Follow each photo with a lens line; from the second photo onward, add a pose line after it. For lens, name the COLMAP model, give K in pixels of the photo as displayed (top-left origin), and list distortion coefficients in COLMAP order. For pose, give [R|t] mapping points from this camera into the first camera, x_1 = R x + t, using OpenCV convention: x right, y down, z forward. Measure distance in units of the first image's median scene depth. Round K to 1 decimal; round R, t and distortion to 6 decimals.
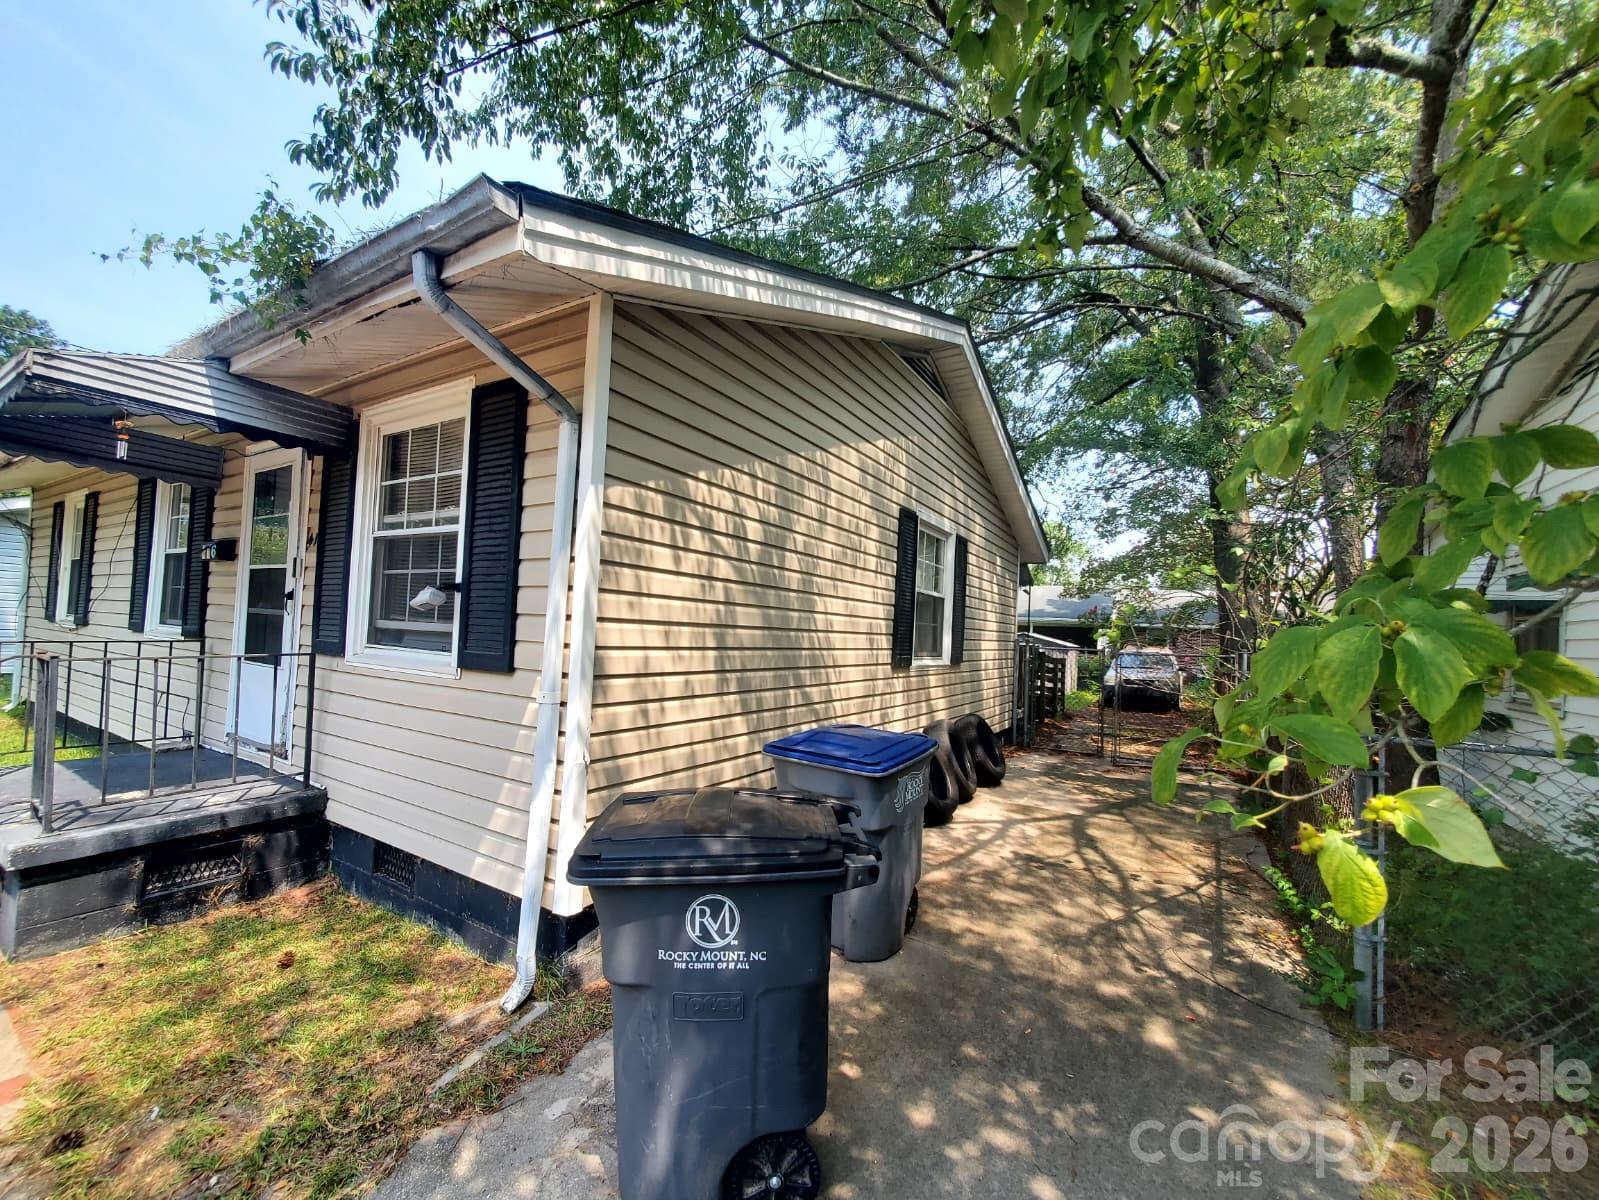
lens RADIAL K [[640.0, 0, 795.8], [0, 640.0, 610.9], [0, 0, 1]] dist [-0.000241, -0.000041]
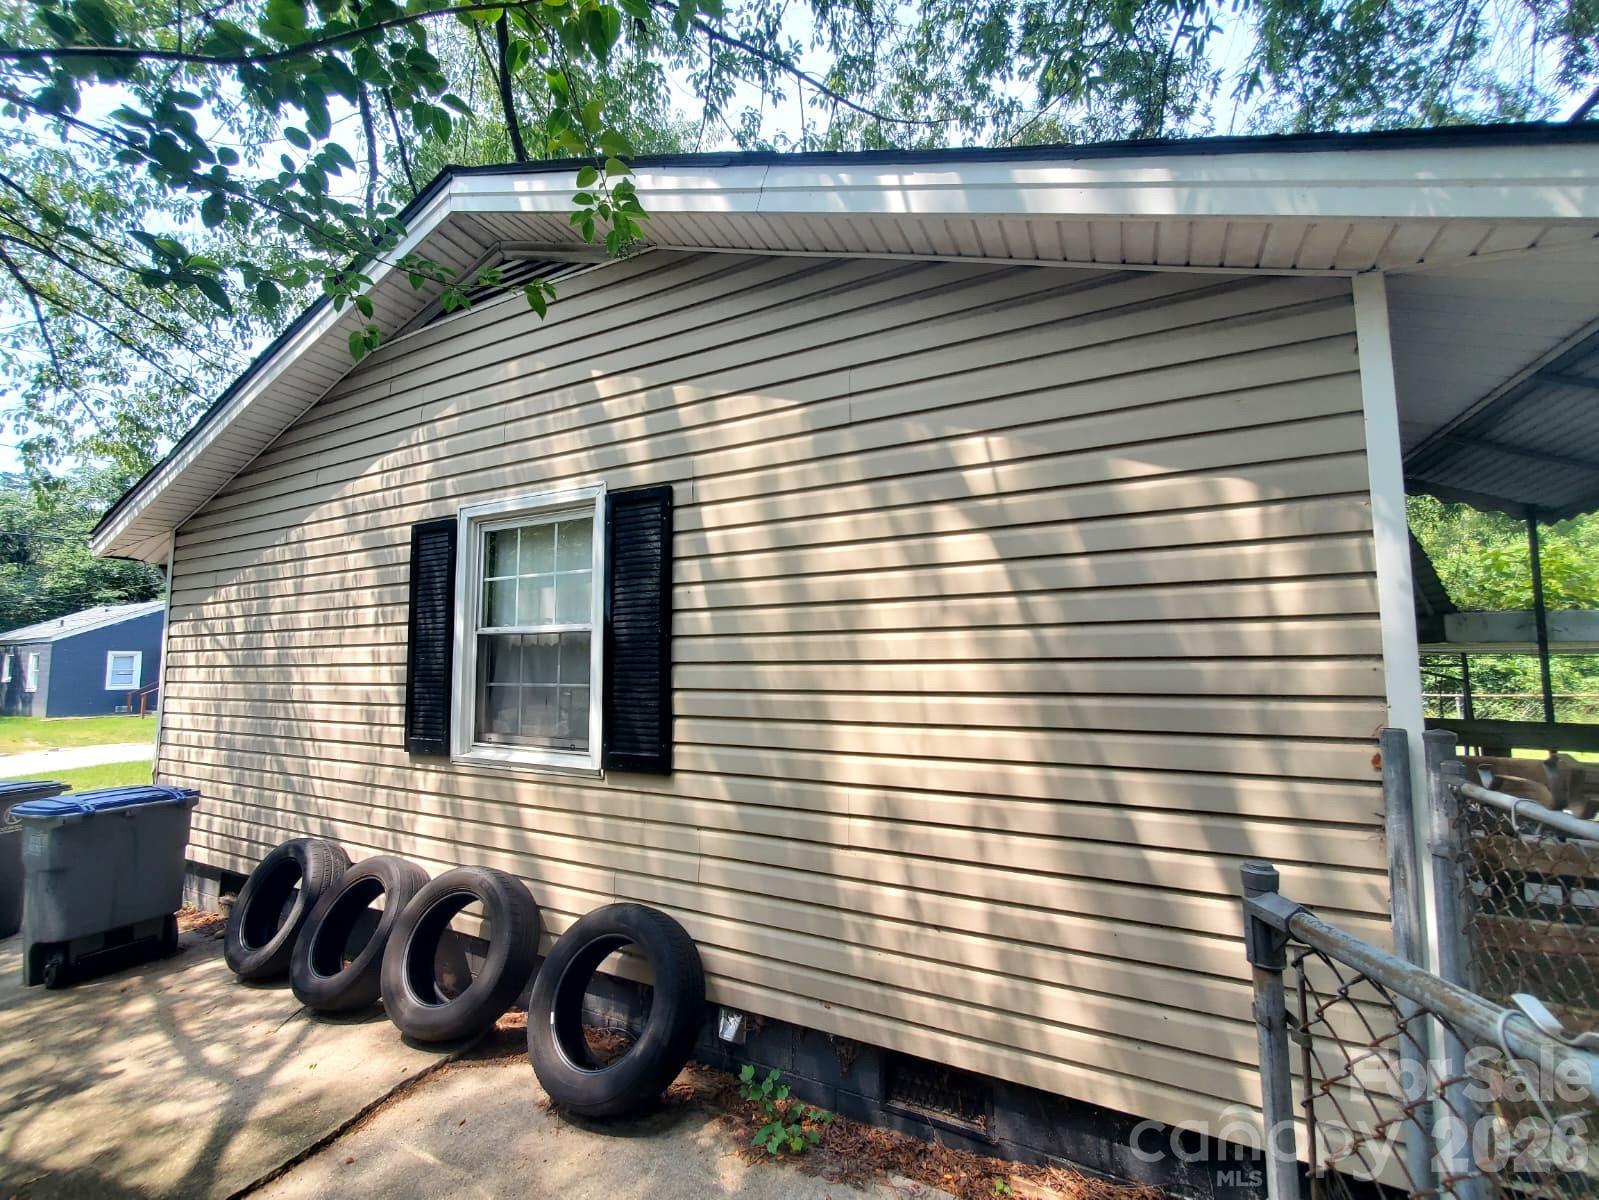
lens RADIAL K [[658.1, 0, 799.5], [0, 658.1, 600.0], [0, 0, 1]] dist [-0.000982, 0.004428]
pose [[0.075401, -0.138203, -0.987530, 1.028243], [0.045178, 0.989805, -0.135072, 0.044095], [0.996129, -0.034430, 0.080876, 1.542145]]
